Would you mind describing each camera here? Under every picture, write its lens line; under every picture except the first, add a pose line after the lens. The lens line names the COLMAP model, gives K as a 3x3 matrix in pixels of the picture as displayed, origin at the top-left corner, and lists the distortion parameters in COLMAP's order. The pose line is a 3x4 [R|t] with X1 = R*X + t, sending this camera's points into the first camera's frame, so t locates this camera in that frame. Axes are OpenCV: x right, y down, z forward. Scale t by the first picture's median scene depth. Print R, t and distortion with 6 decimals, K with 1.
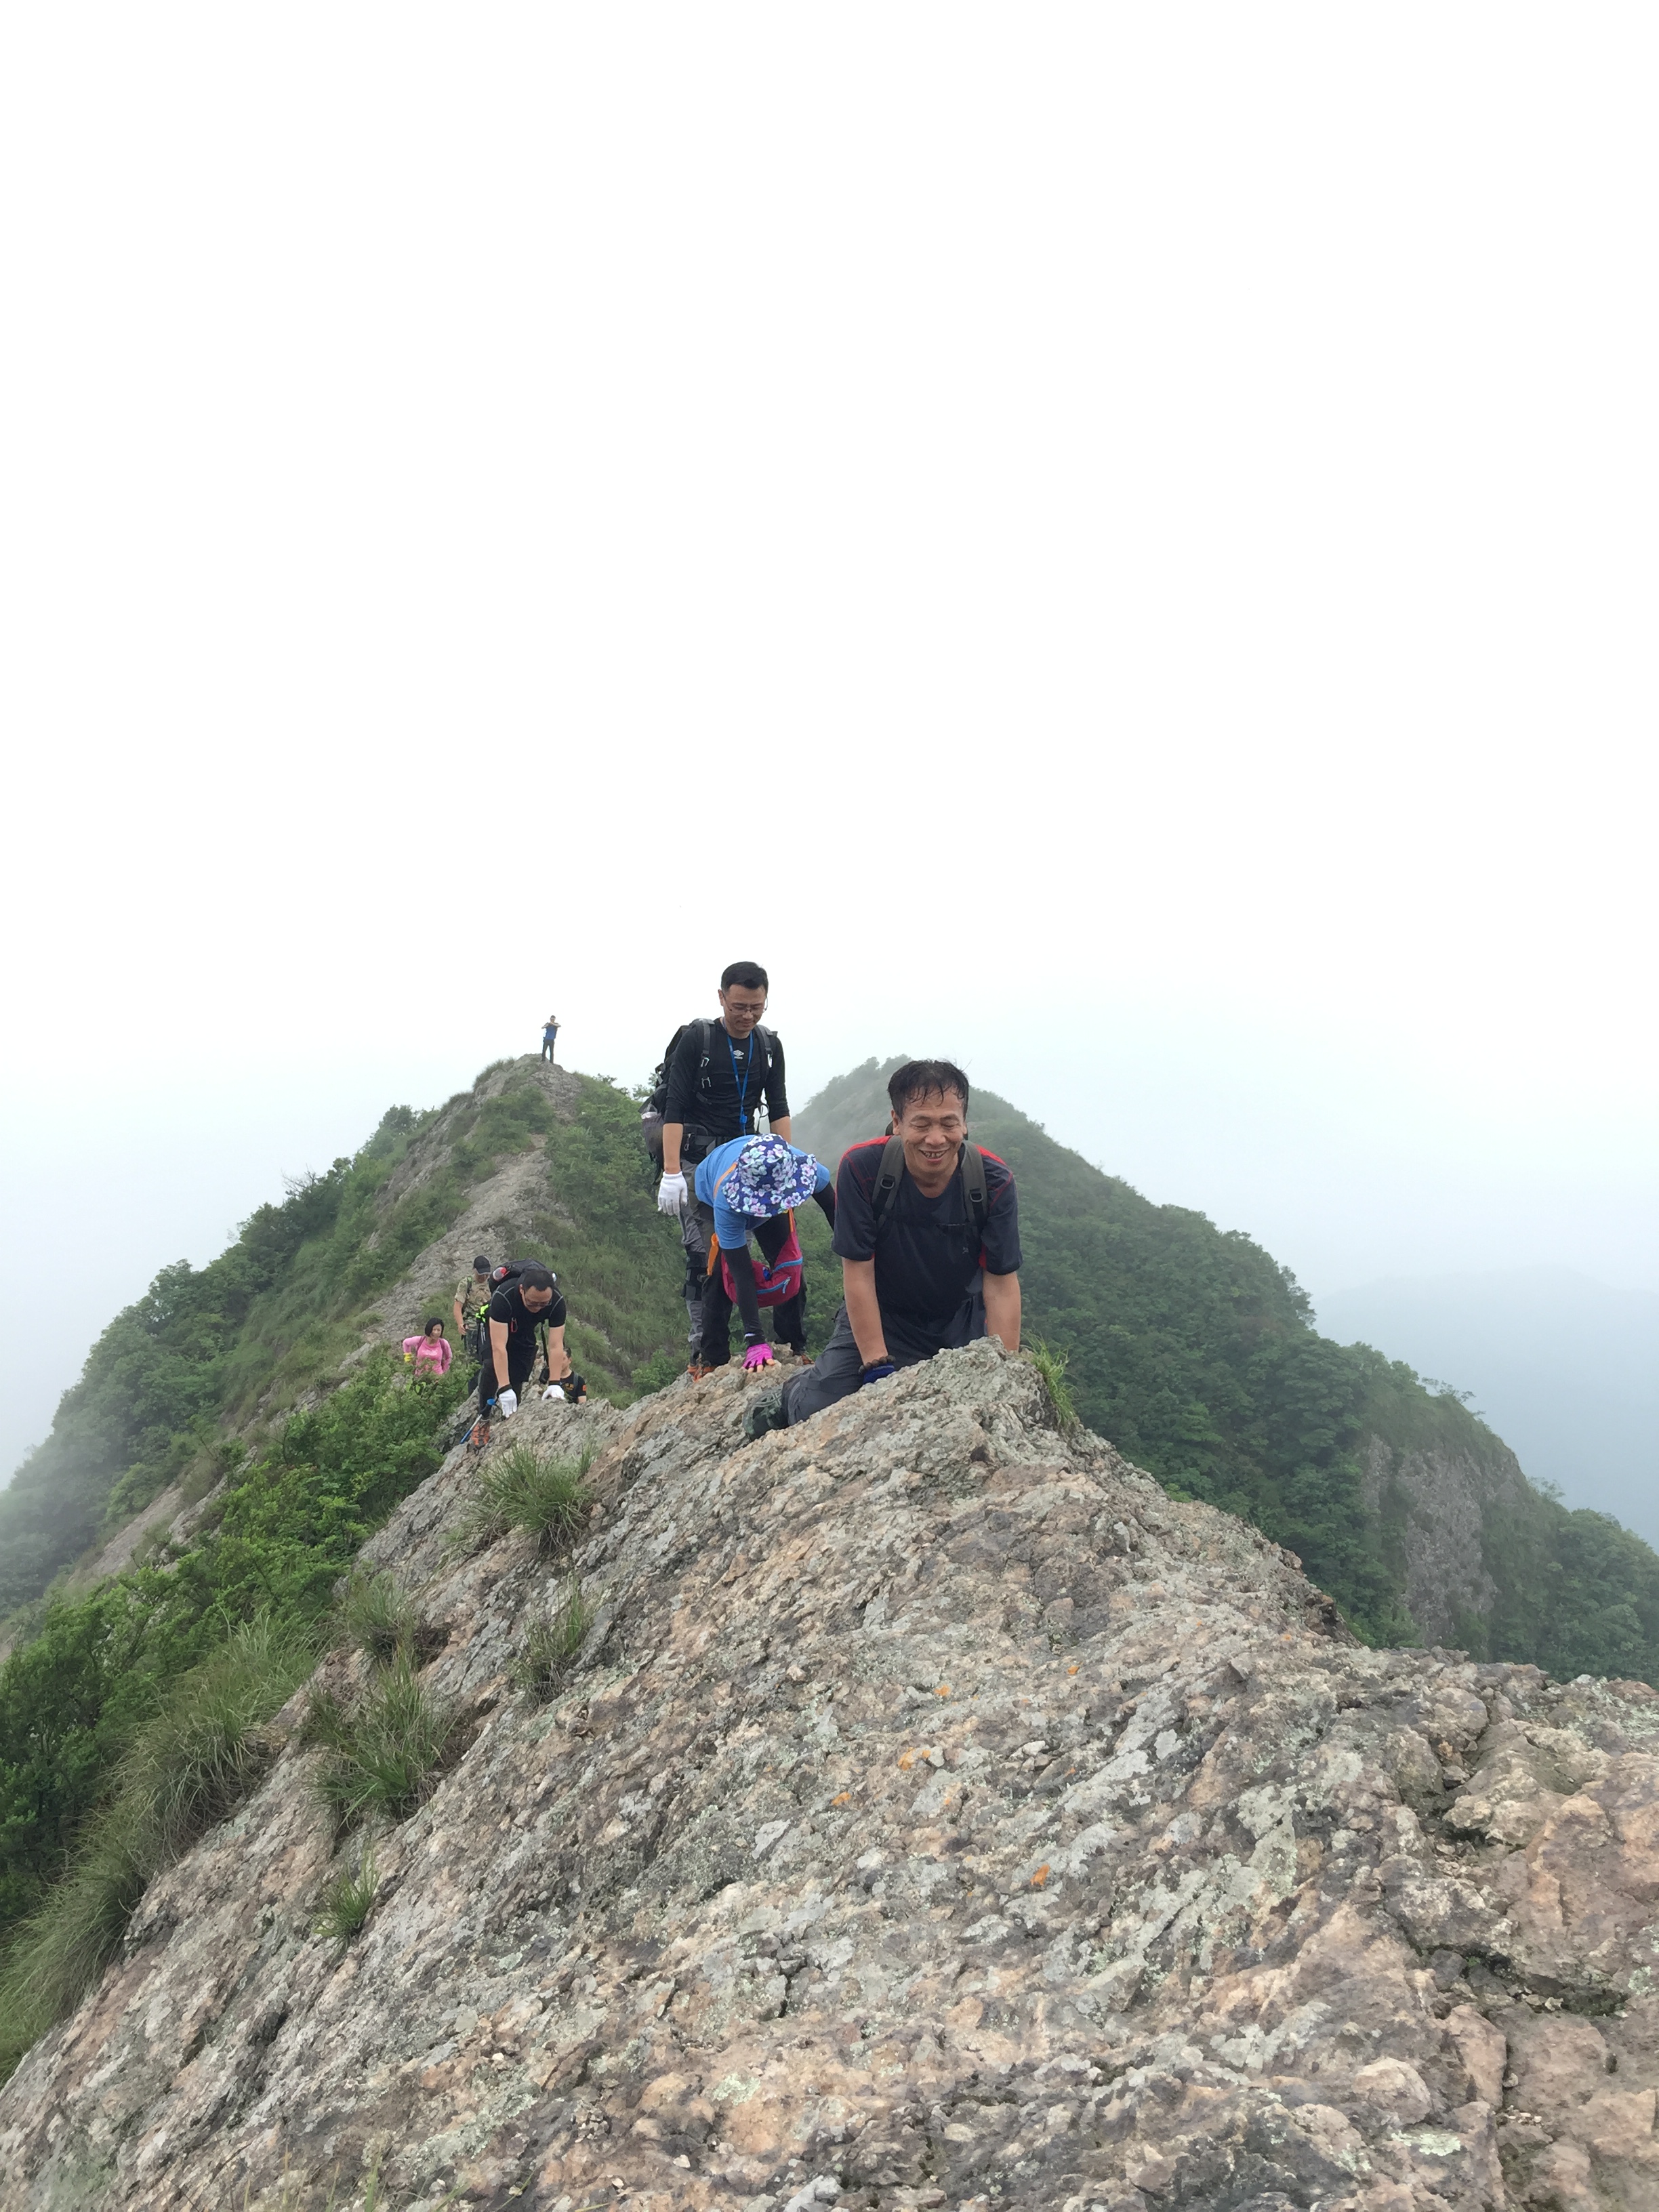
lens RADIAL K [[1878.8, 0, 851.1], [0, 1878.8, 1087.8], [0, 0, 1]] dist [0.053700, -0.084392]
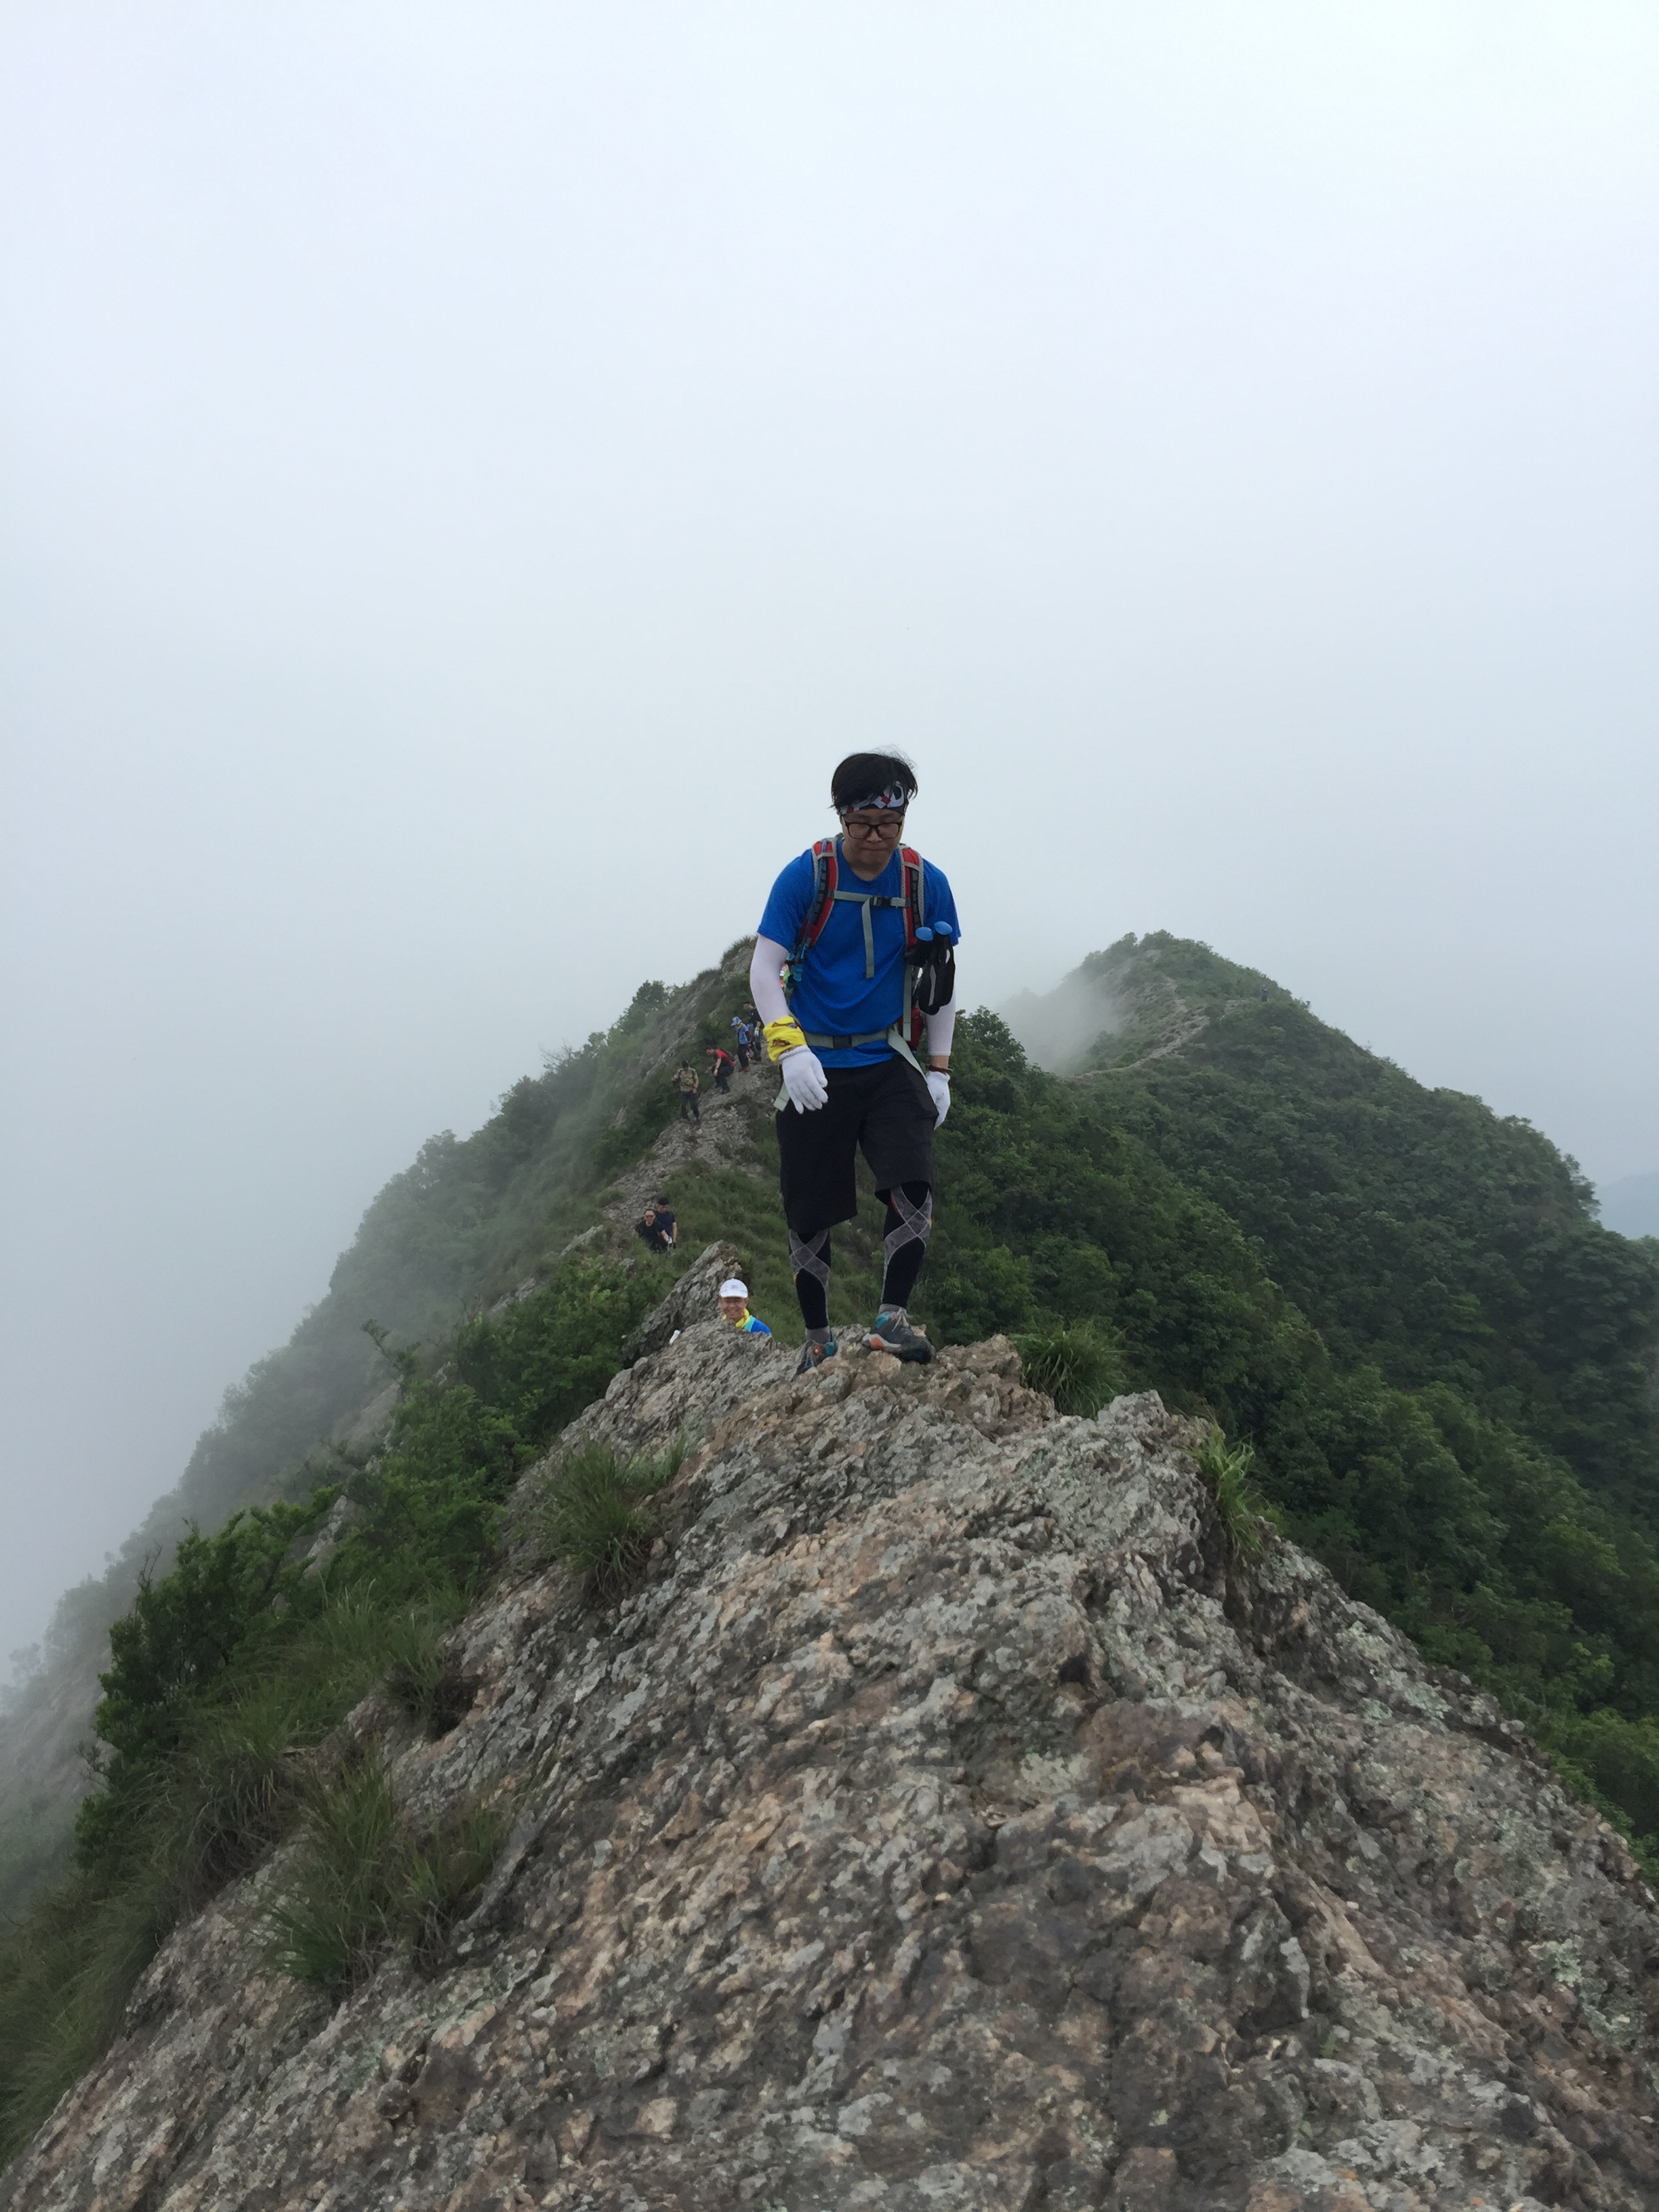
lens RADIAL K [[1878.8, 0, 842.8], [0, 1878.8, 1061.8], [0, 0, 1]] dist [0.053700, -0.084392]
pose [[0.990066, 0.010973, -0.140176, 0.042905], [-0.003558, 0.998586, 0.053040, -0.015710], [0.140560, -0.052014, 0.988705, 0.228498]]
